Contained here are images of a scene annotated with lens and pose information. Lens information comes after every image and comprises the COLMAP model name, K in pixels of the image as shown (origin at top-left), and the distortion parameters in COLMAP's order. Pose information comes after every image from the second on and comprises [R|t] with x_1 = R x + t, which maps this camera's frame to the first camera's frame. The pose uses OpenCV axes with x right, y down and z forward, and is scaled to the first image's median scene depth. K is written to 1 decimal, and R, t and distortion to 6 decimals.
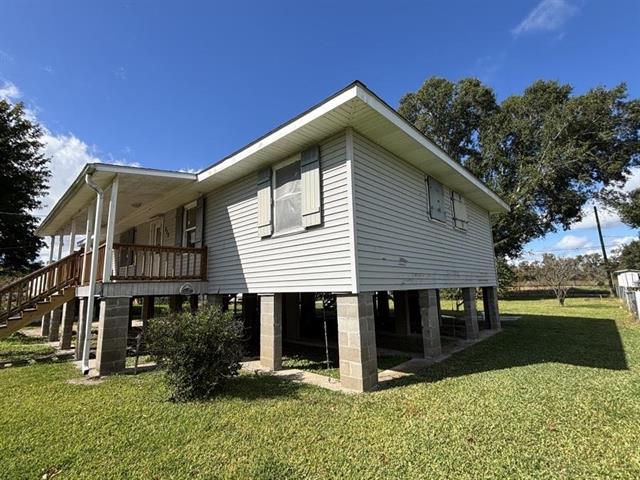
lens RADIAL K [[305.4, 0, 319.5], [0, 305.4, 238.2], [0, 0, 1]] dist [0.001226, 0.000684]
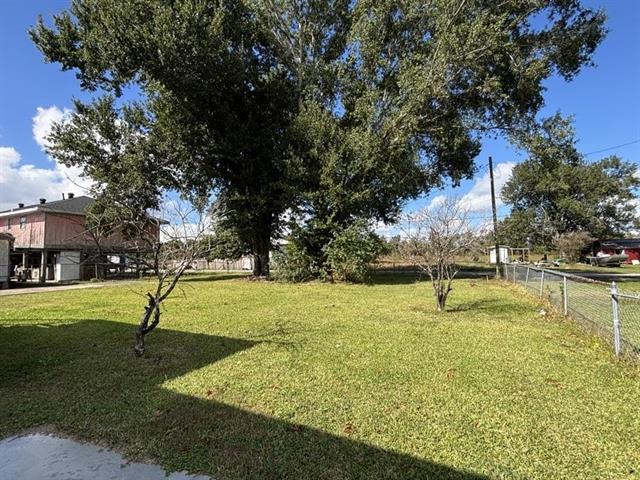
lens RADIAL K [[305.4, 0, 319.9], [0, 305.4, 241.8], [0, 0, 1]] dist [0.001226, 0.000684]
pose [[0.959793, 0.021755, 0.279864, 0.301374], [-0.049071, 0.994644, 0.090971, 0.052559], [-0.276385, -0.101047, 0.955720, 0.386035]]
